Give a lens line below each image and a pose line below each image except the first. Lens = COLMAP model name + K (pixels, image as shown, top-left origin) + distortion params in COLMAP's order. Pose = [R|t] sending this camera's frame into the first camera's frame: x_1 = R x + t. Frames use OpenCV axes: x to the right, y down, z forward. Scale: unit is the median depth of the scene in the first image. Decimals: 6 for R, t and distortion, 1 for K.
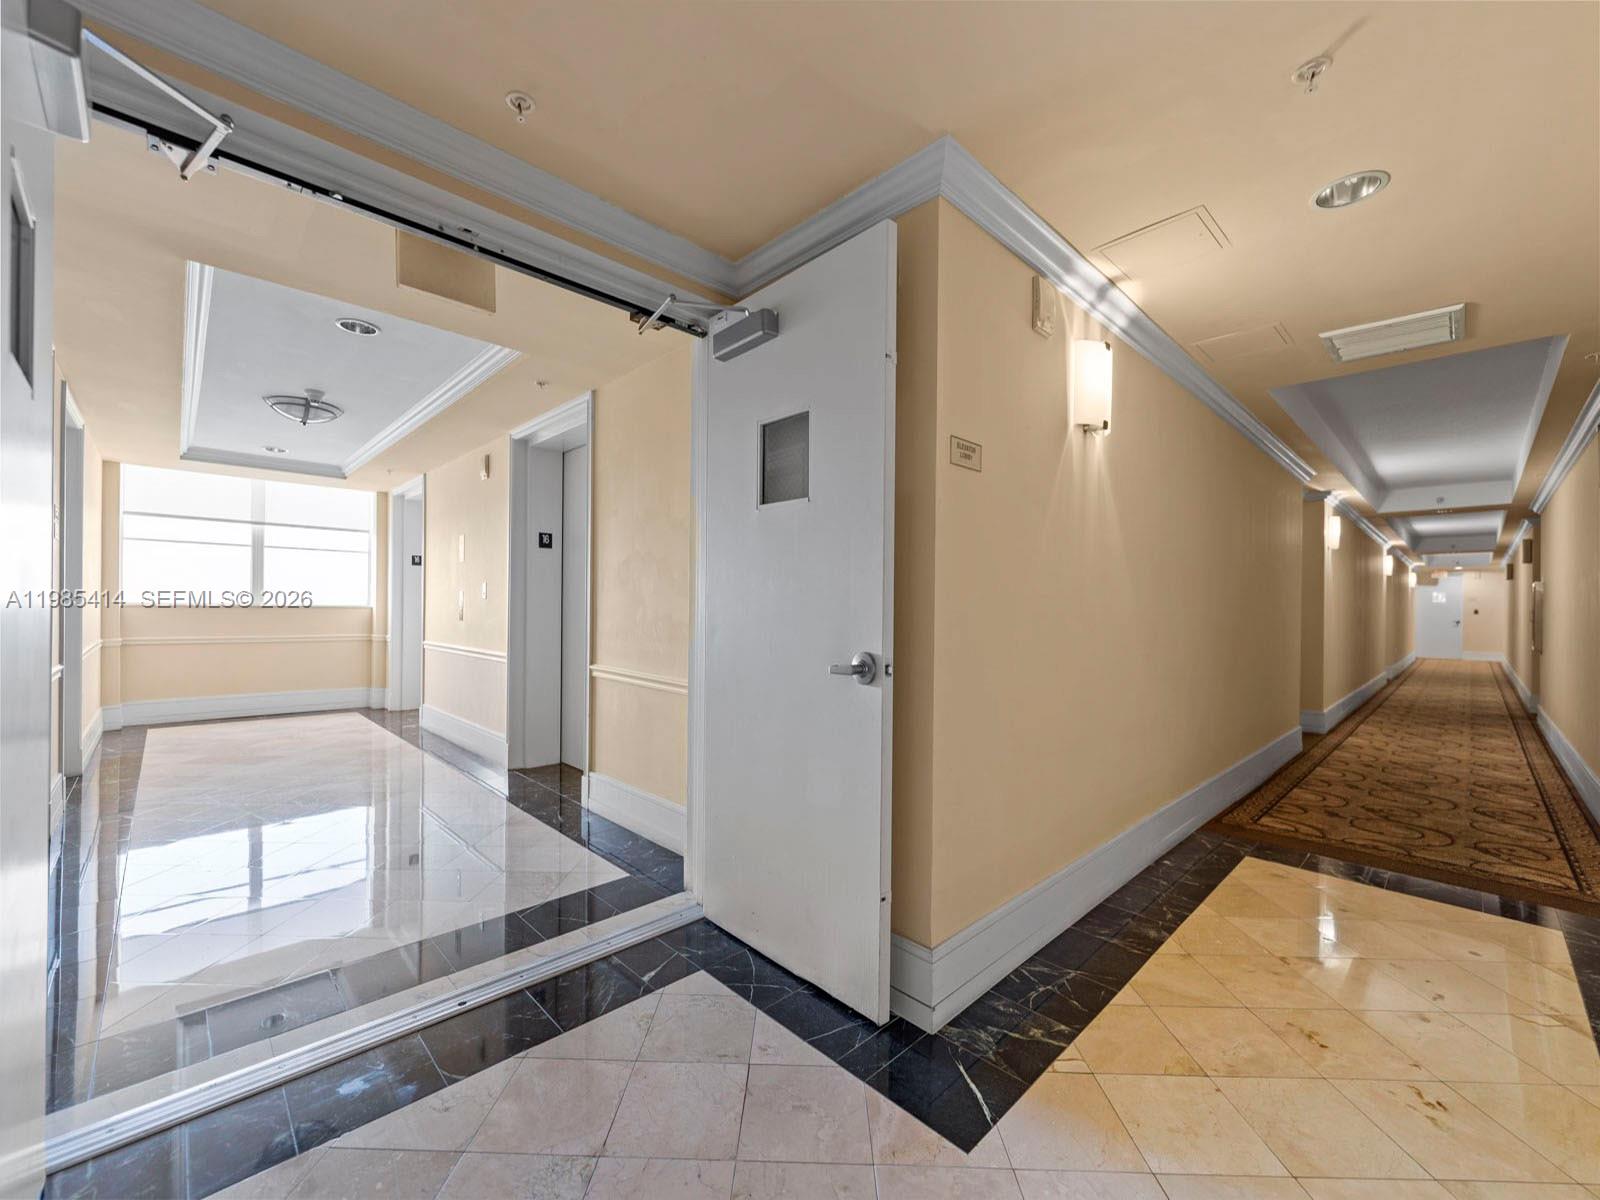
lens RADIAL K [[647.4, 0, 795.1], [0, 647.4, 608.5], [0, 0, 1]] dist [-0.000687, -0.000472]
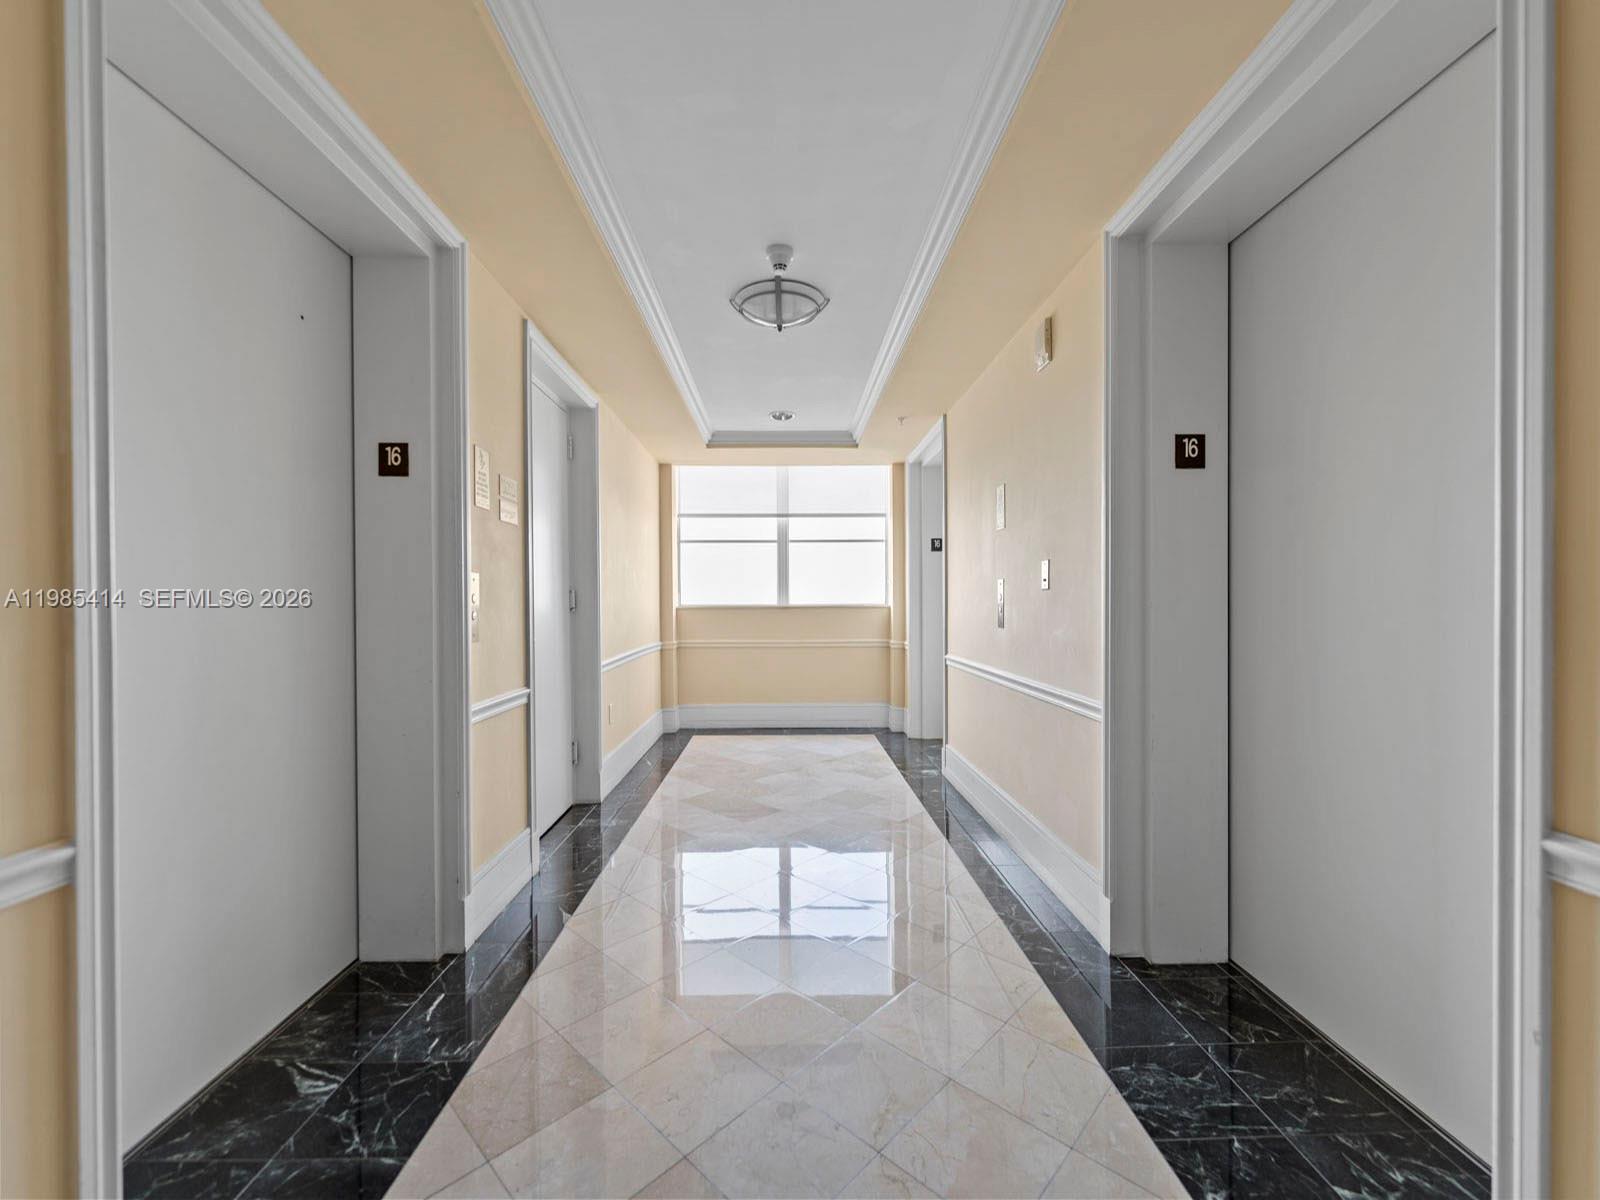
lens RADIAL K [[647.4, 0, 795.1], [0, 647.4, 608.5], [0, 0, 1]] dist [-0.000687, -0.000472]
pose [[0.730740, -0.008161, -0.682607, -0.196031], [0.012204, 0.999925, 0.001110, -0.001818], [0.682547, -0.009141, 0.730784, 0.344244]]
